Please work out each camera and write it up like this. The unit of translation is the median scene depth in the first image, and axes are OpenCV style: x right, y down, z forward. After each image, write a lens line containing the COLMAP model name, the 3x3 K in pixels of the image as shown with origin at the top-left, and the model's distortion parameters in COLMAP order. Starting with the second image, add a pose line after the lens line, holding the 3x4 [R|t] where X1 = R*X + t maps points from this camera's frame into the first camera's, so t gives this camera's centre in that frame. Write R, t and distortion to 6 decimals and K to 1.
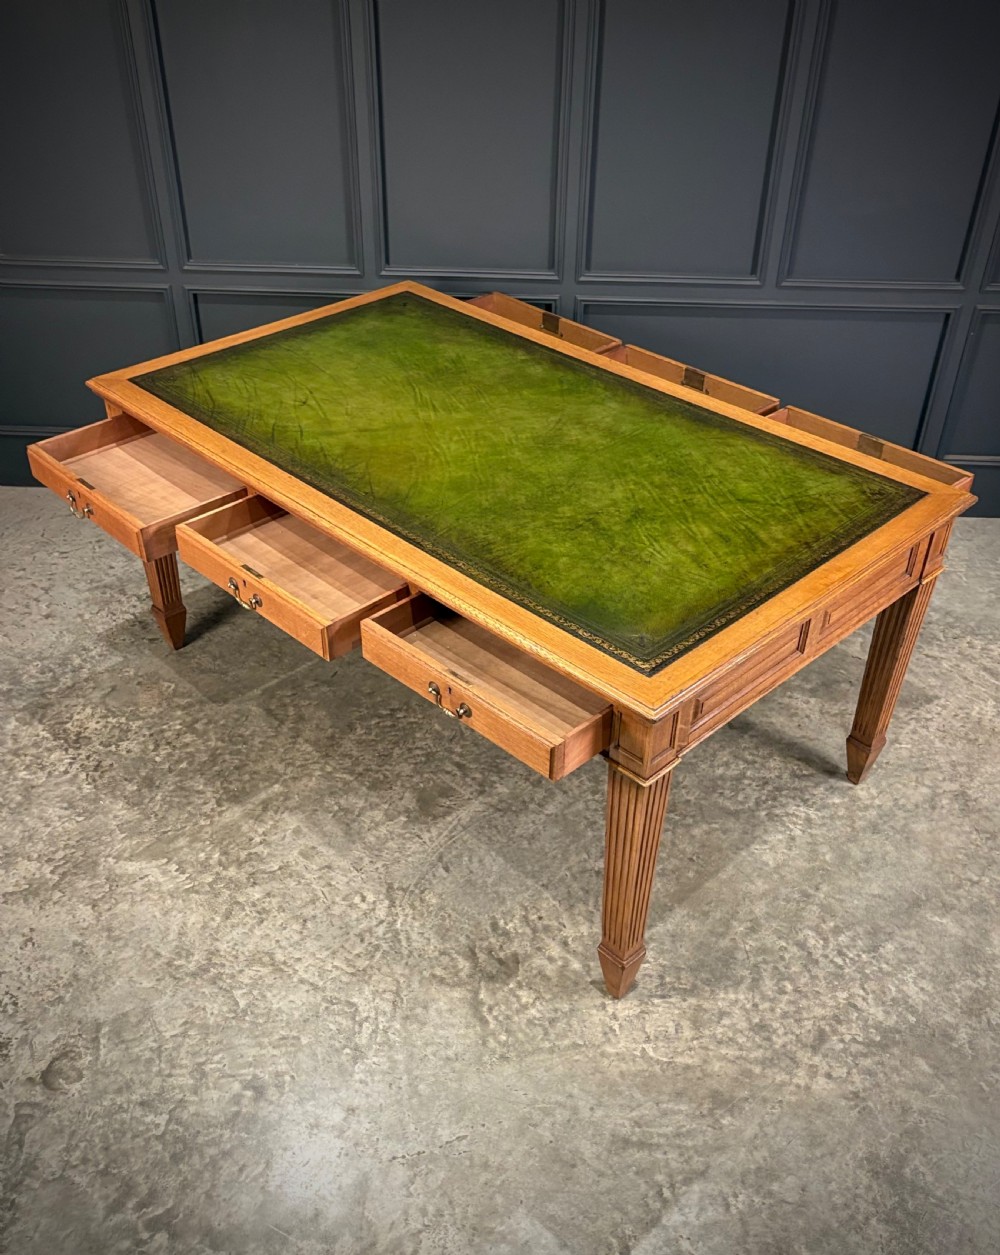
lens RADIAL K [[1168.7, 0, 490.7], [0, 1168.7, 674.9], [0, 0, 1]] dist [0.145099, -0.429613]
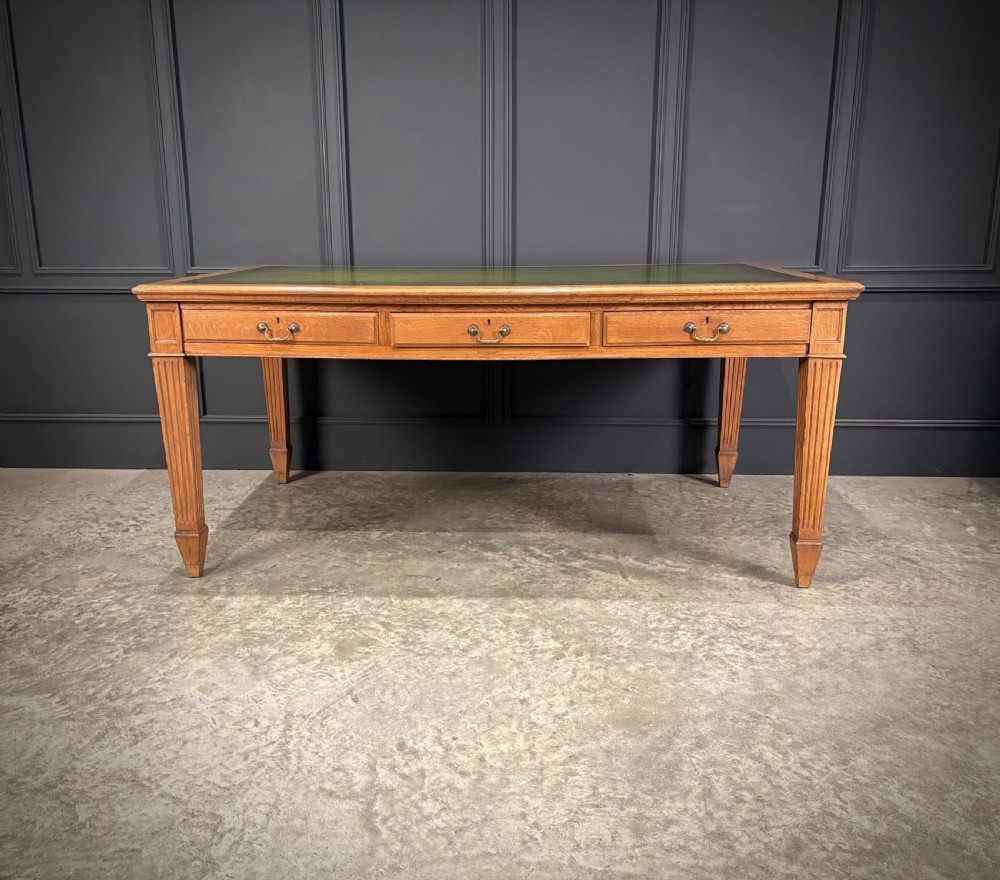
lens RADIAL K [[887.3, 0, 474.4], [0, 887.3, 447.7], [0, 0, 1]] dist [-0.002795, 0.064681]
pose [[0.999858, -0.012904, -0.010857, 0.066246], [0.007543, 0.918040, -0.396417, 0.268623], [0.015082, 0.396279, 0.918006, 0.307737]]
